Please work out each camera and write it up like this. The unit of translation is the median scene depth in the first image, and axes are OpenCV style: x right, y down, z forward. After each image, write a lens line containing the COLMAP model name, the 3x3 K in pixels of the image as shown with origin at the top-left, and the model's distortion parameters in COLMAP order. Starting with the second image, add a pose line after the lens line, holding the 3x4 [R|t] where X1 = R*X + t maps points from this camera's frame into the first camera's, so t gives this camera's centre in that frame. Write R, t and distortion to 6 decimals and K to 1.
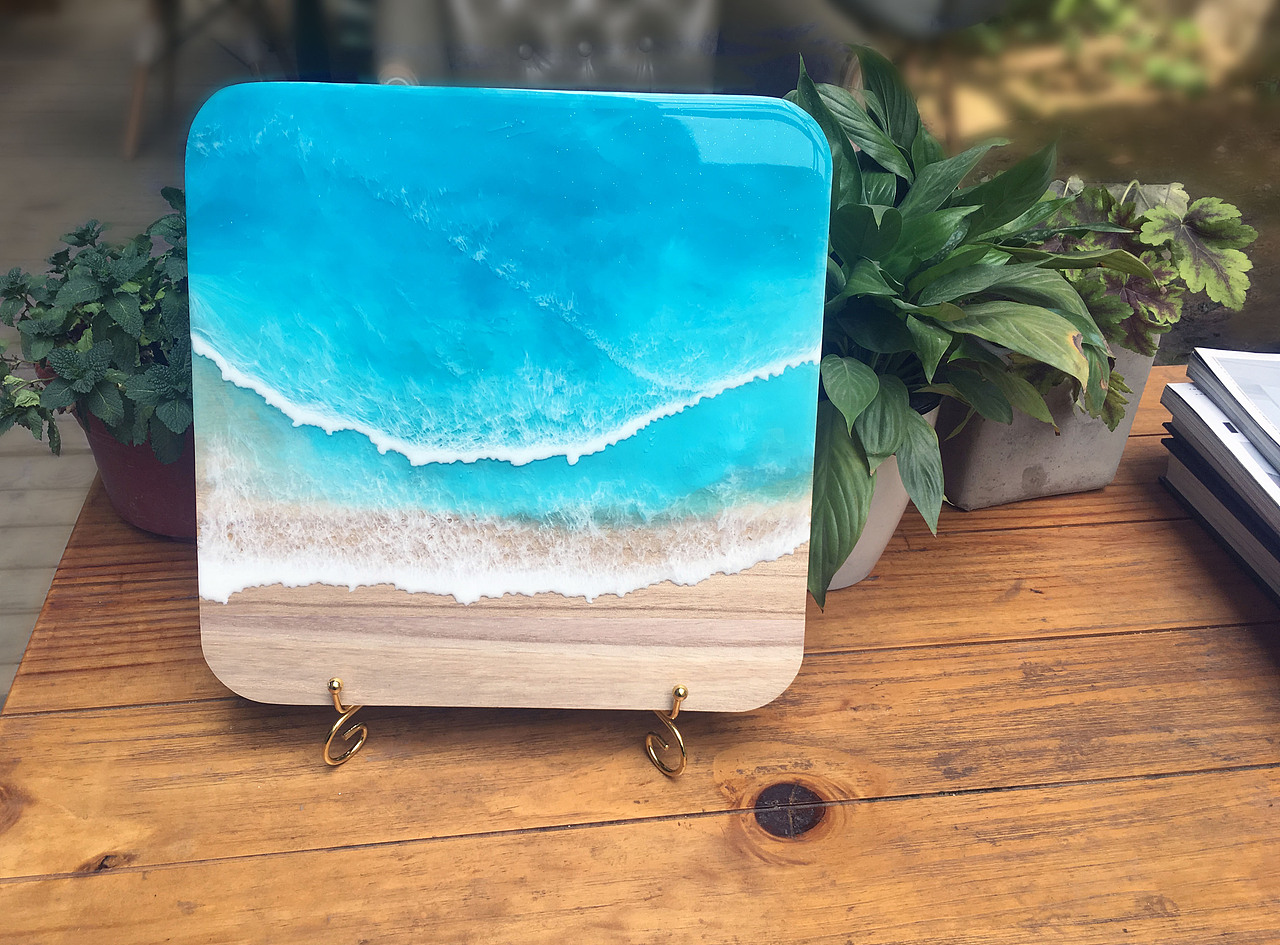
lens RADIAL K [[1239.0, 0, 639.5], [0, 1239.0, 474.7], [0, 0, 1]] dist [-0.034462, 0.000000]
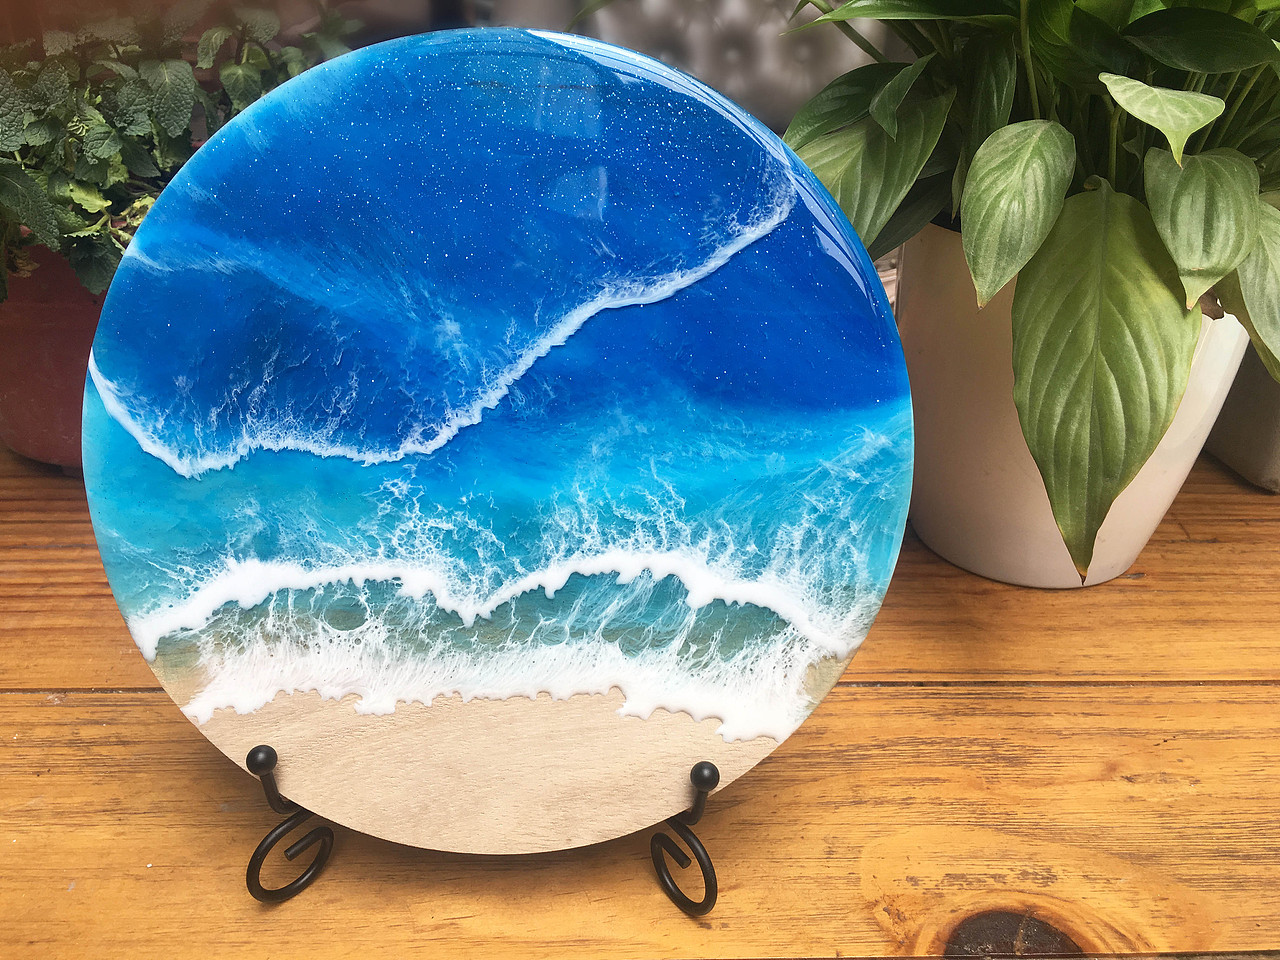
lens RADIAL K [[1239.0, 0, 645.4], [0, 1239.0, 477.7], [0, 0, 1]] dist [-0.034462, 0.000000]
pose [[0.992598, 0.038105, -0.115312, 0.023898], [-0.047730, 0.995498, -0.081890, 0.121367], [0.111672, 0.086787, 0.989948, 0.469072]]
